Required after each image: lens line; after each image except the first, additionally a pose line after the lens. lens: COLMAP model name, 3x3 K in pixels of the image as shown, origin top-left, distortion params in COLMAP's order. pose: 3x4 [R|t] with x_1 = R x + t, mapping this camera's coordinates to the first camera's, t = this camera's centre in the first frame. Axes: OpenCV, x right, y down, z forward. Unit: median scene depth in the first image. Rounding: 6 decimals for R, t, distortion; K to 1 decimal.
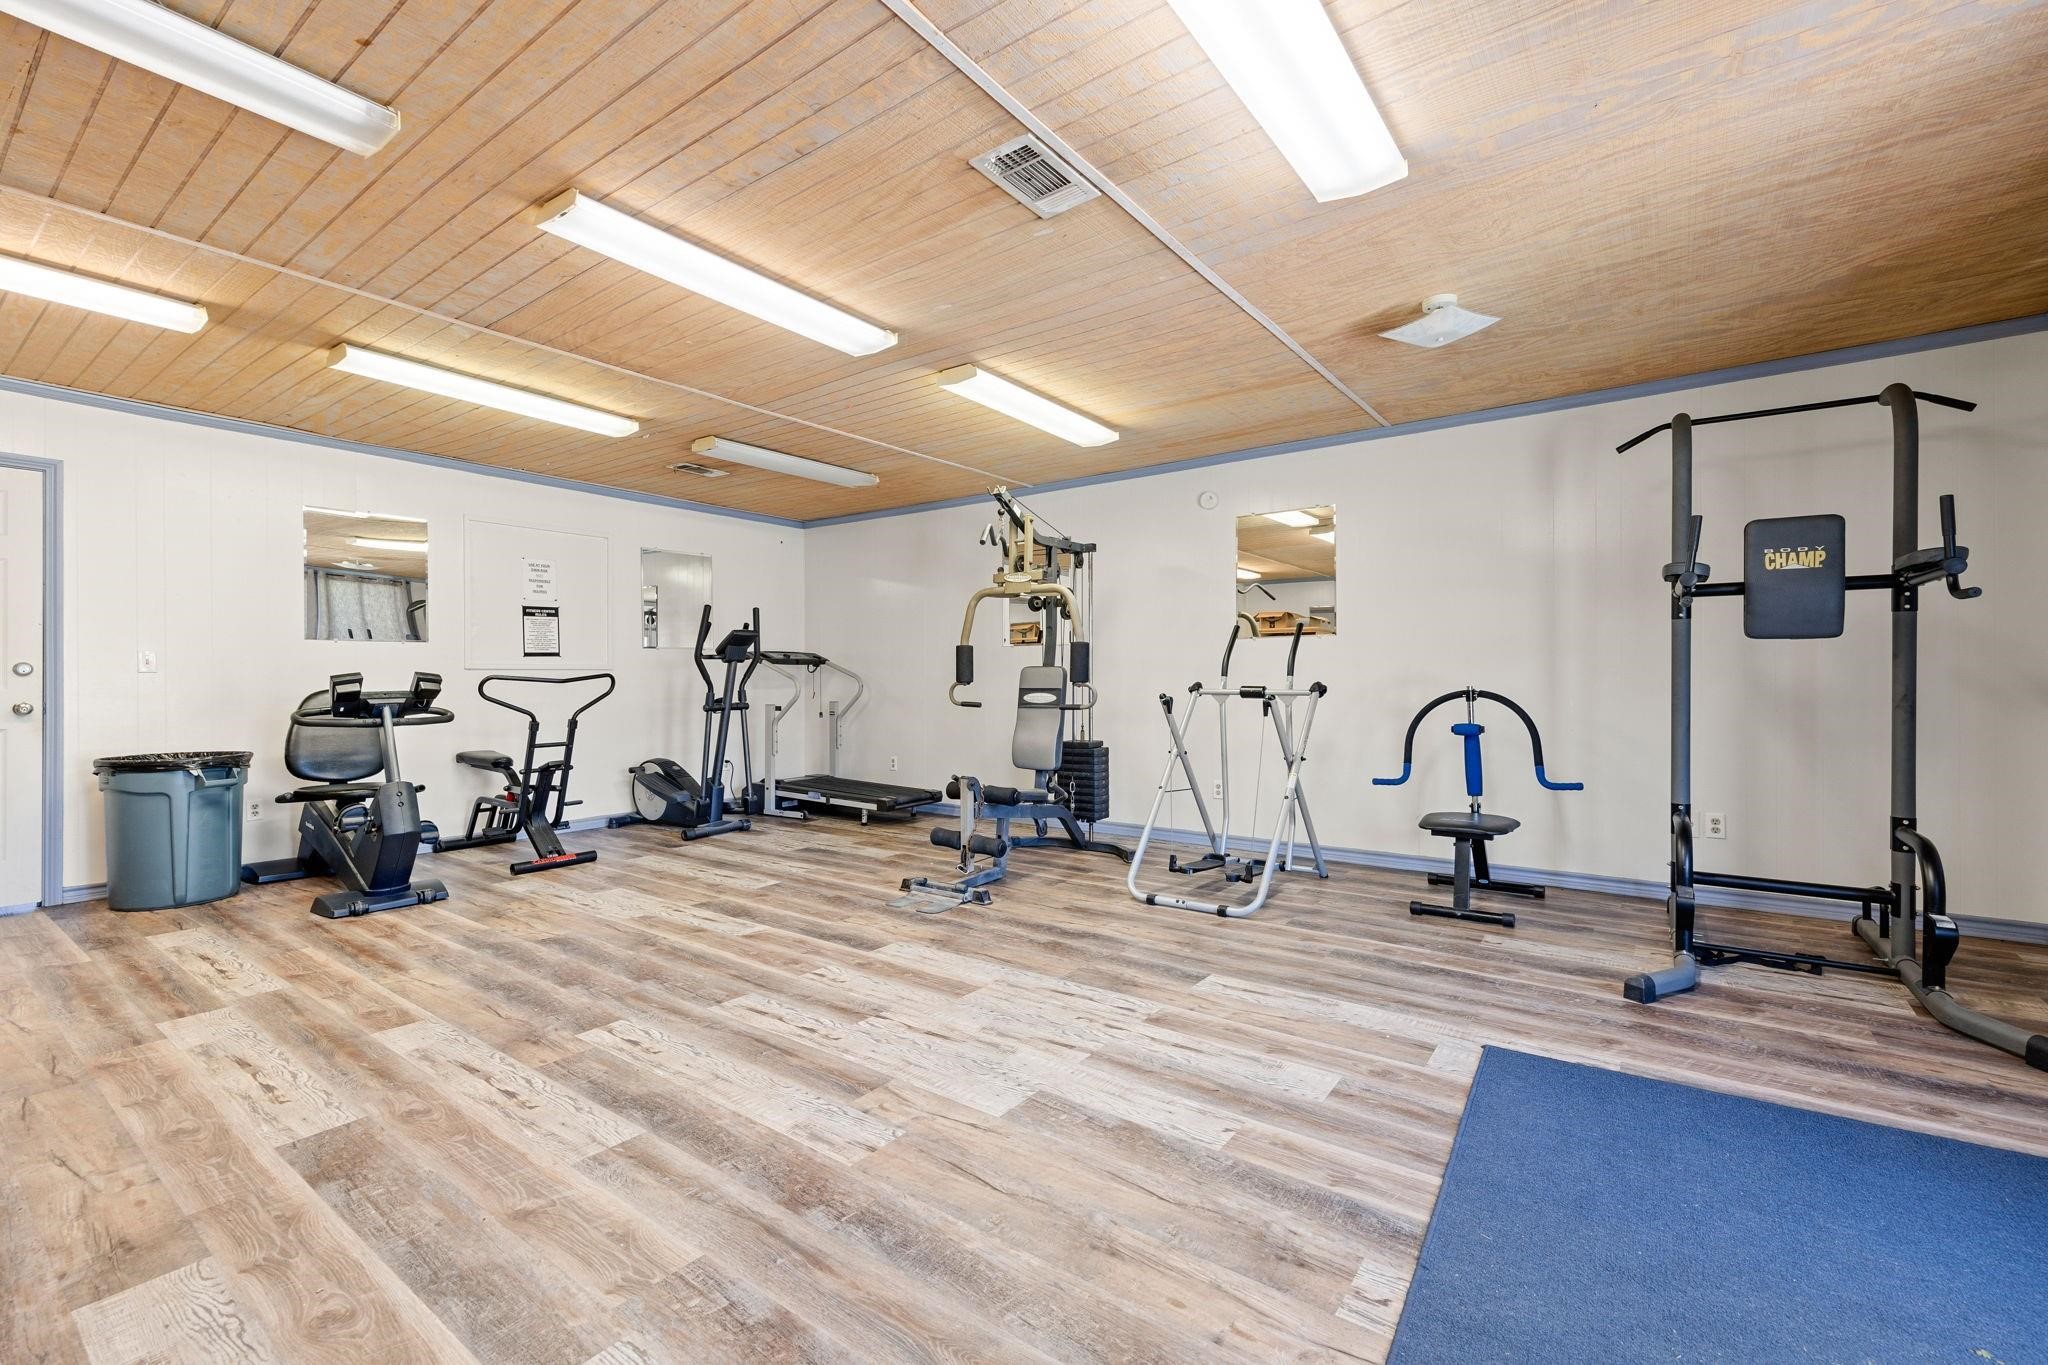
lens RADIAL K [[888.0, 0, 1024.8], [0, 888.0, 680.1], [0, 0, 1]] dist [0.004233, 0.000183]
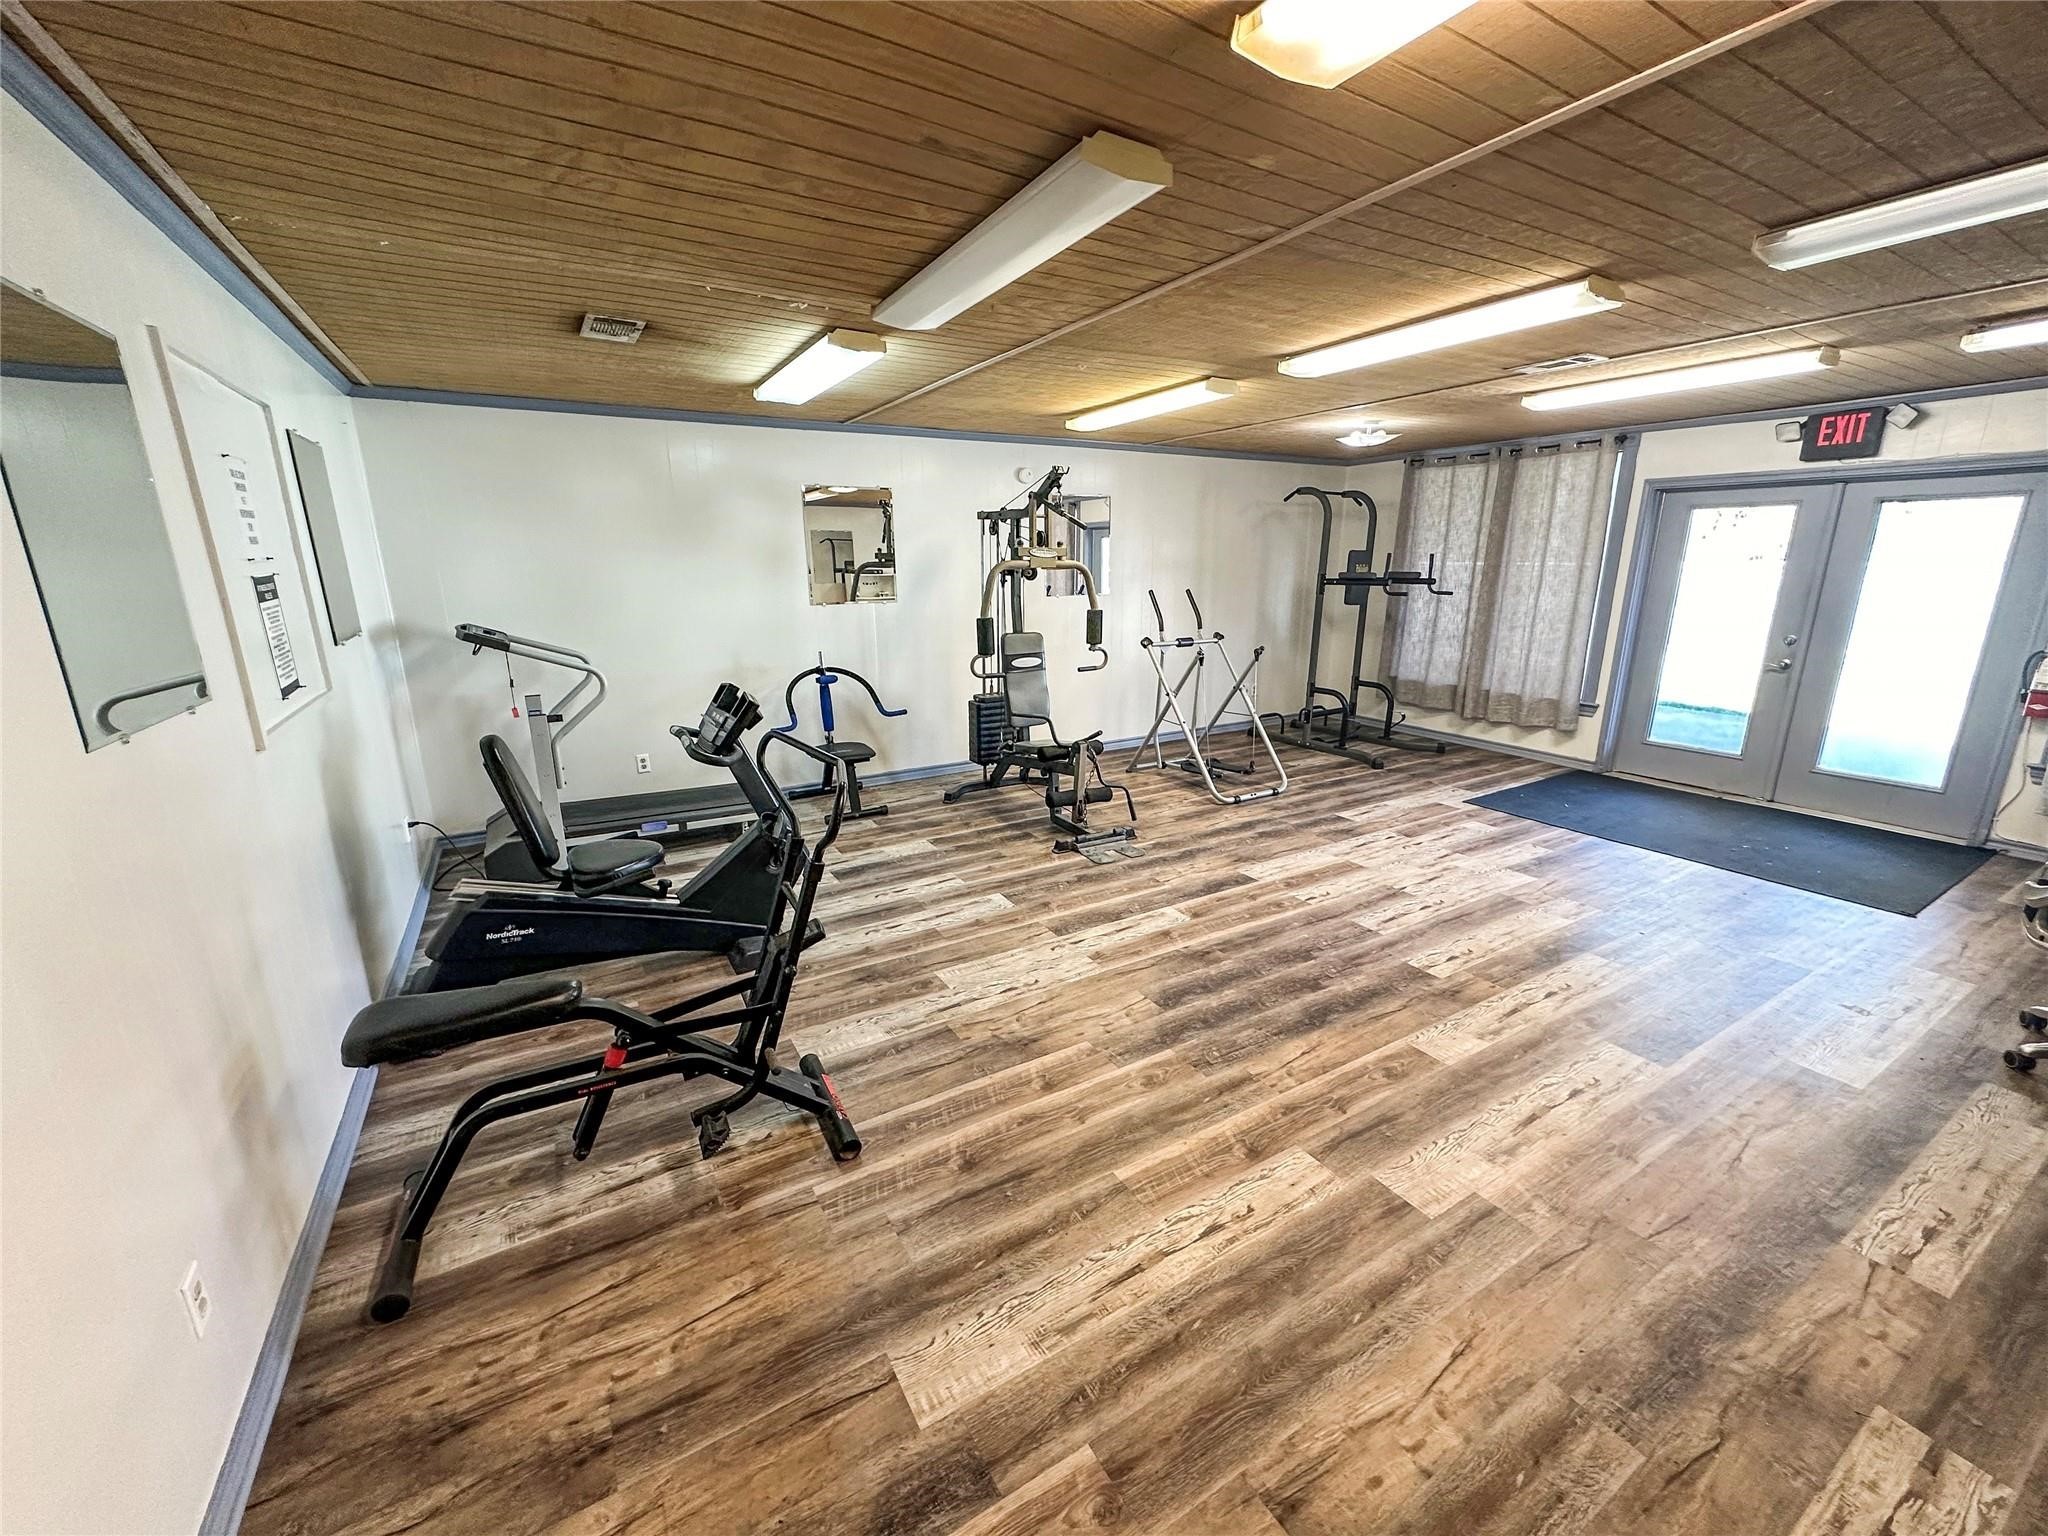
lens RADIAL K [[818.3, 0, 1025.5], [0, 818.3, 770.1], [0, 0, 1]] dist [0.000250, 0.000083]
pose [[0.390362, -0.234558, 0.890281, -1.458503], [0.010523, 0.968075, 0.250440, -0.170098], [-0.920602, -0.088393, 0.380368, 0.947635]]
